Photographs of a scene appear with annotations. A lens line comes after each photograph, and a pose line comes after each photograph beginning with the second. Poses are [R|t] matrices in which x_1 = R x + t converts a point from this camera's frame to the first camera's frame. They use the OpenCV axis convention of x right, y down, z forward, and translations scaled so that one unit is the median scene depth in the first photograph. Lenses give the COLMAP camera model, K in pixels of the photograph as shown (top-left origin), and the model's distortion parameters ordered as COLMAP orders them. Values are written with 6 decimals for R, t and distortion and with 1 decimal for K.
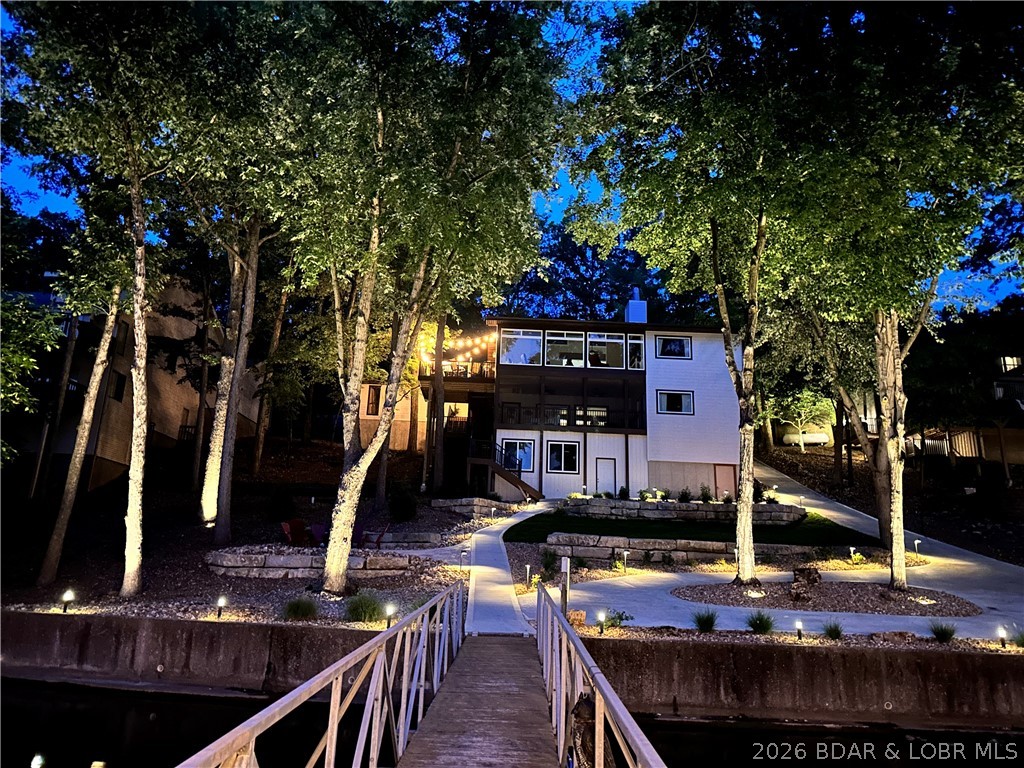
lens RADIAL K [[705.7, 0, 512.6], [0, 705.7, 376.1], [0, 0, 1]] dist [0.034032, -0.026916]
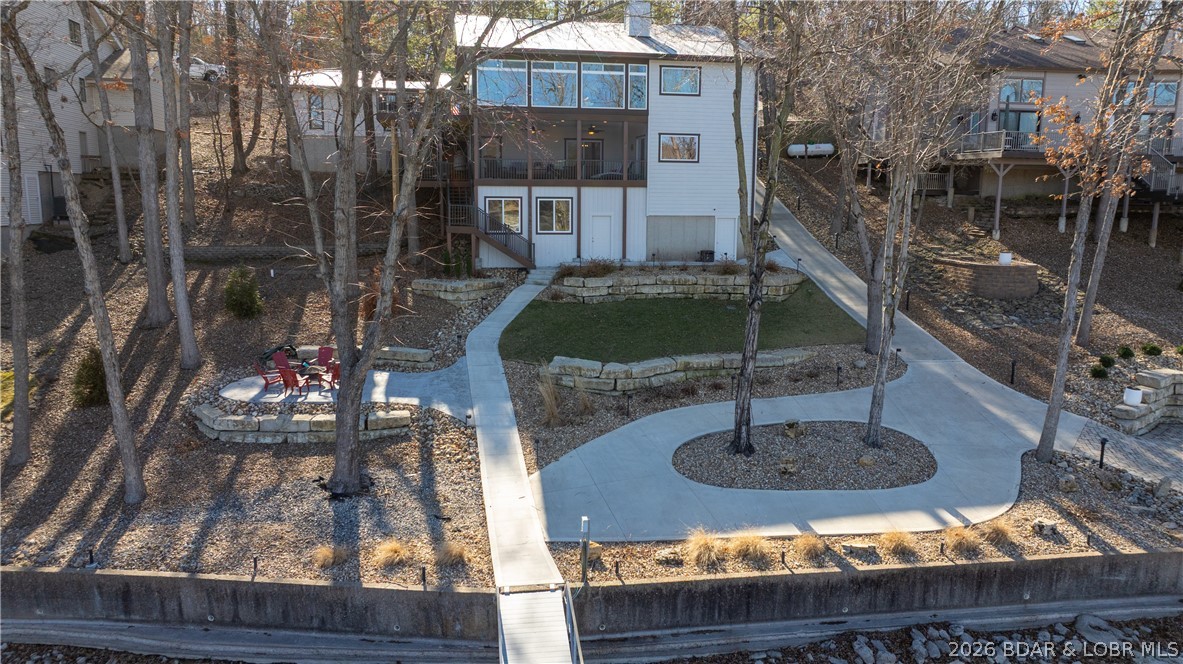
lens RADIAL K [[827.1, 0, 591.2], [0, 827.1, 321.5], [0, 0, 1]] dist [-0.038954, 0.031006]
pose [[0.990280, -0.046451, 0.131104, -0.044061], [-0.013404, 0.906330, 0.422358, -0.354163], [-0.138442, -0.420010, 0.896897, -0.003703]]
